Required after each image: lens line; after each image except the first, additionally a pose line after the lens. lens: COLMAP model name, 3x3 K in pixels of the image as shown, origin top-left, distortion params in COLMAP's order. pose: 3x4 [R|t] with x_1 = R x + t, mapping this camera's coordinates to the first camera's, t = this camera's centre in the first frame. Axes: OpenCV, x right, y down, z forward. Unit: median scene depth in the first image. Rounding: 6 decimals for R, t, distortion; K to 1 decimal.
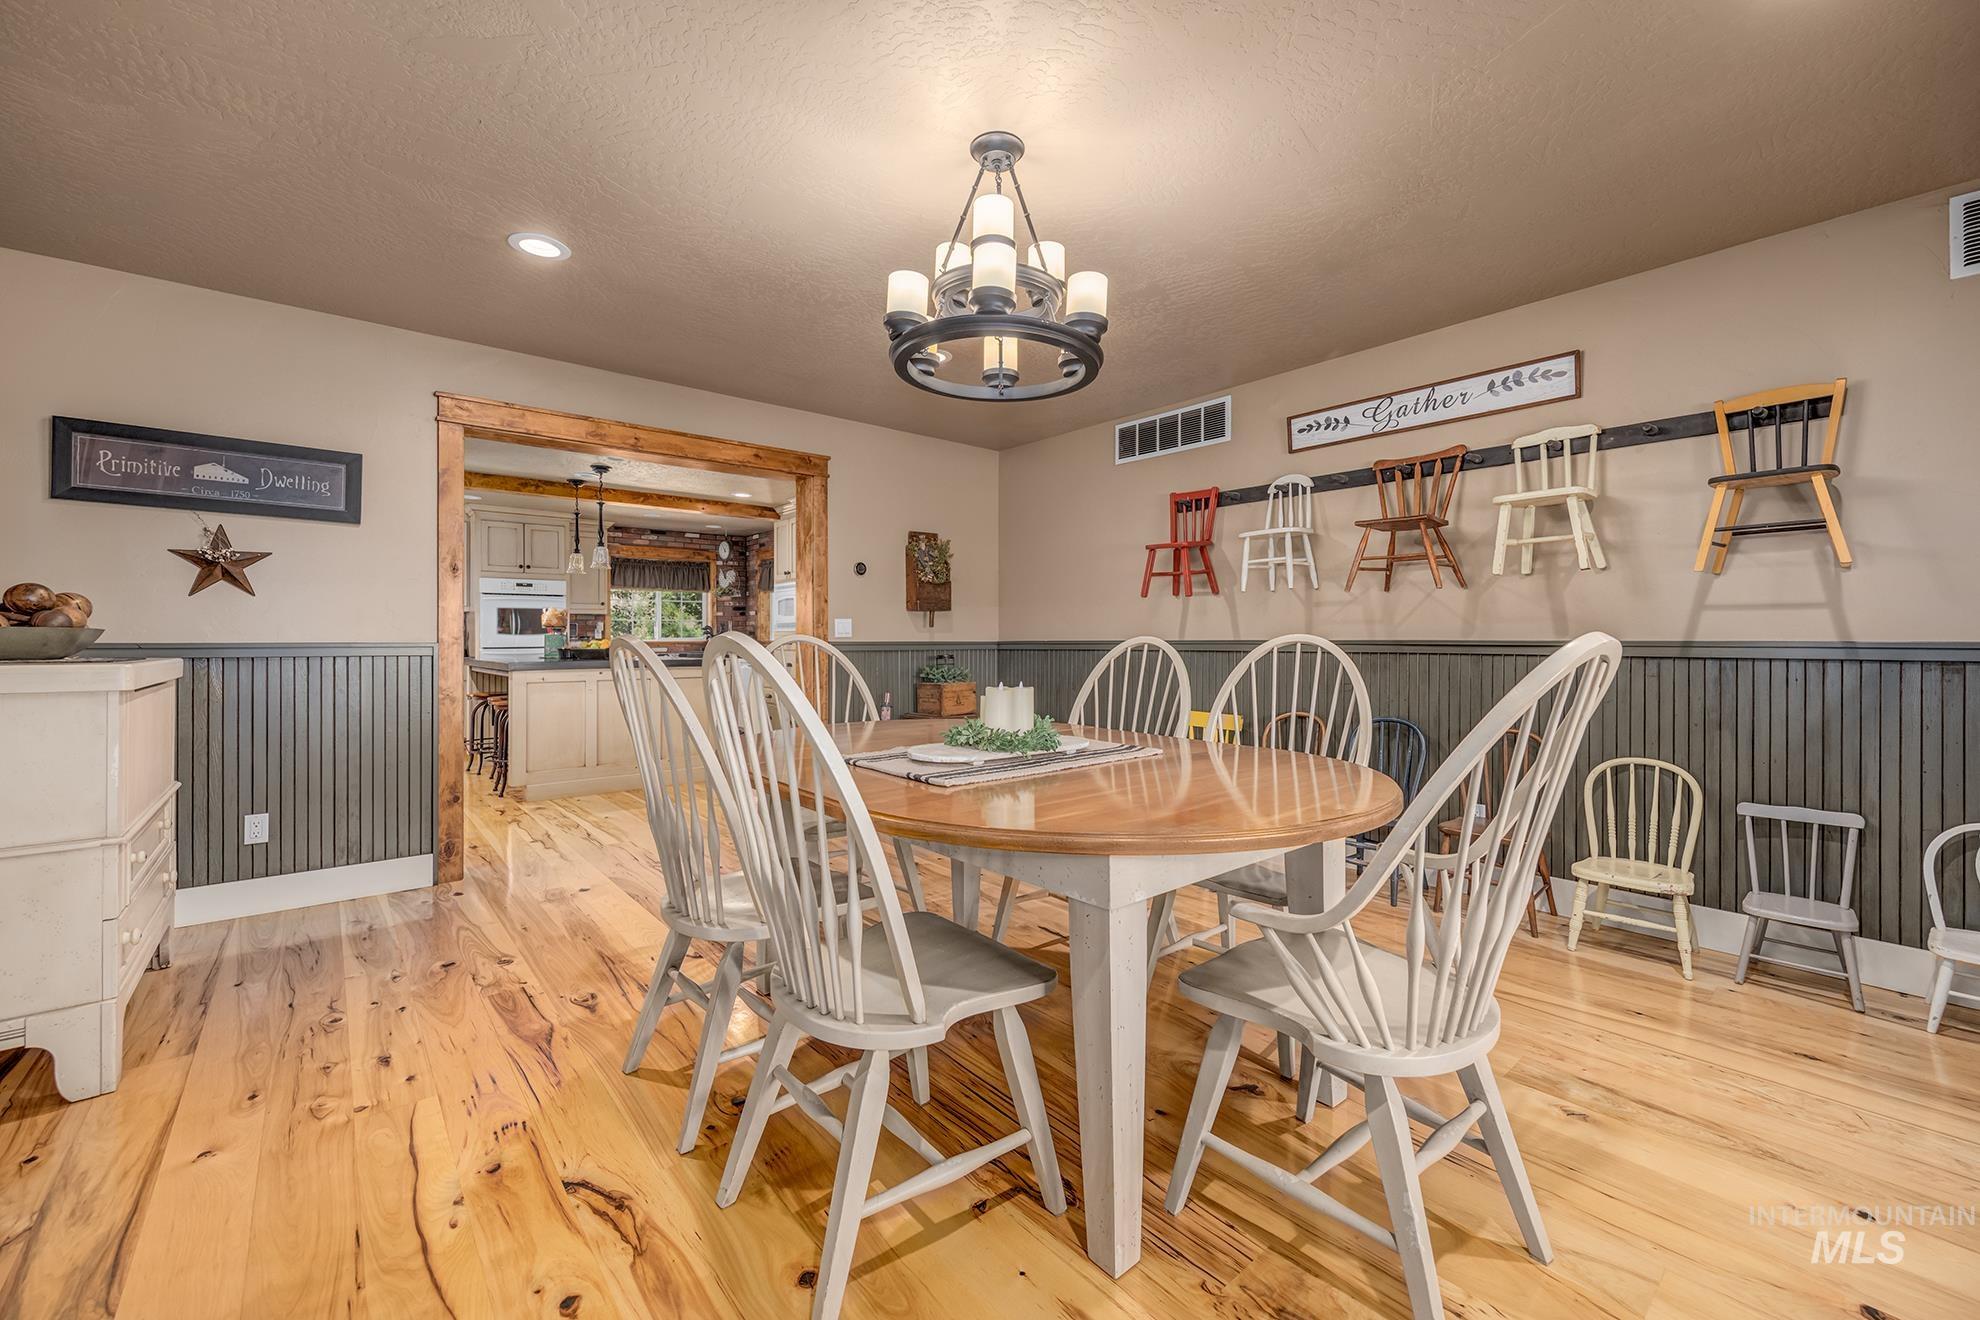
lens RADIAL K [[774.6, 0, 996.1], [0, 774.6, 644.9], [0, 0, 1]] dist [-0.001720, -0.001007]
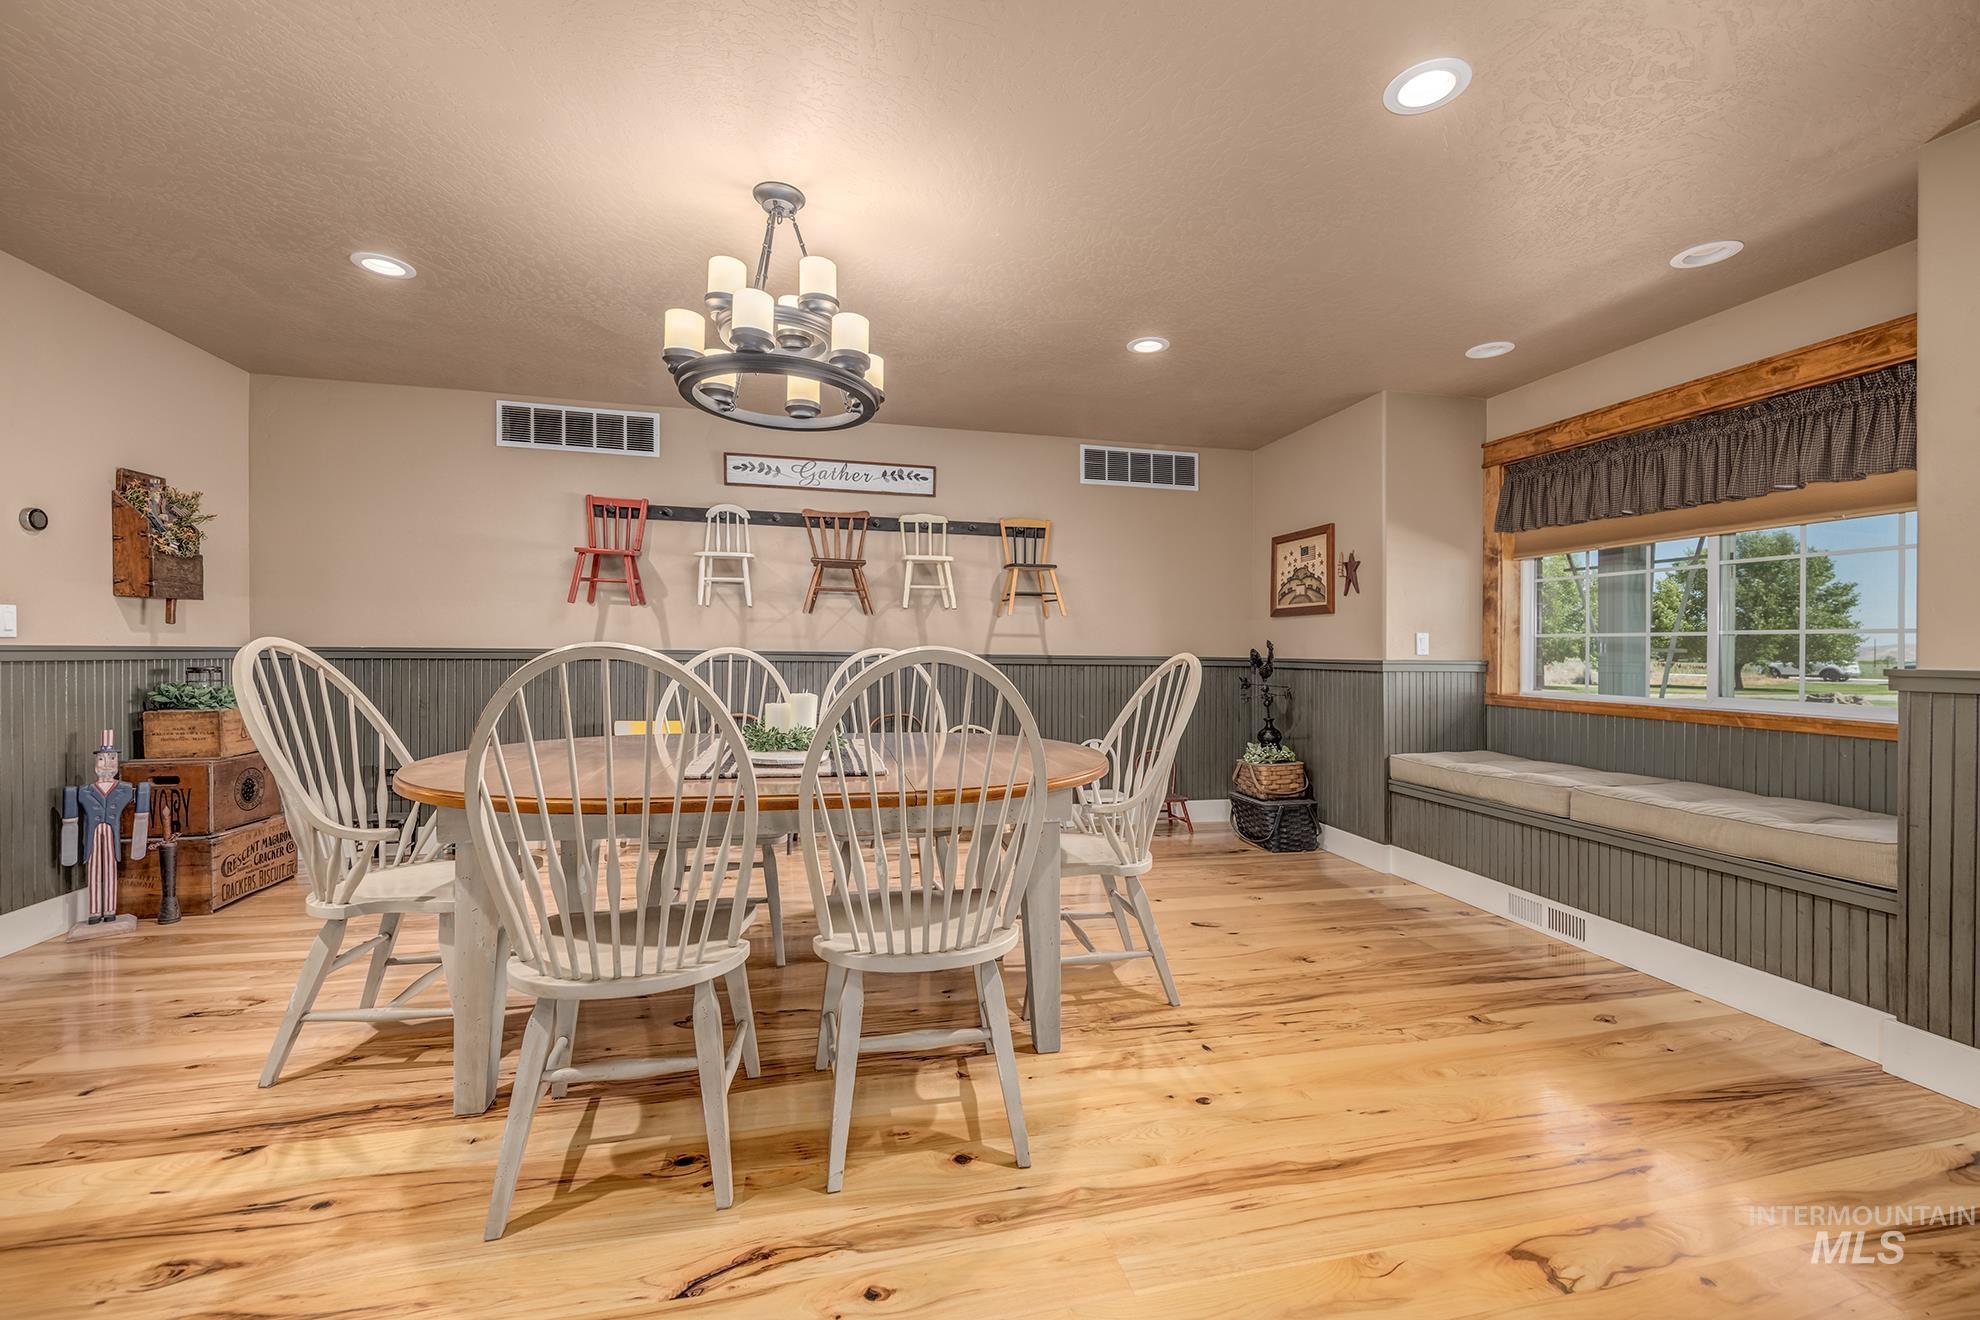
lens RADIAL K [[774.6, 0, 995.5], [0, 774.6, 661.9], [0, 0, 1]] dist [-0.001720, -0.001007]
pose [[0.478424, -0.004781, 0.878116, -0.460063], [-0.008257, 0.999916, 0.009943, -0.004166], [-0.878090, -0.012007, 0.478344, 0.121170]]
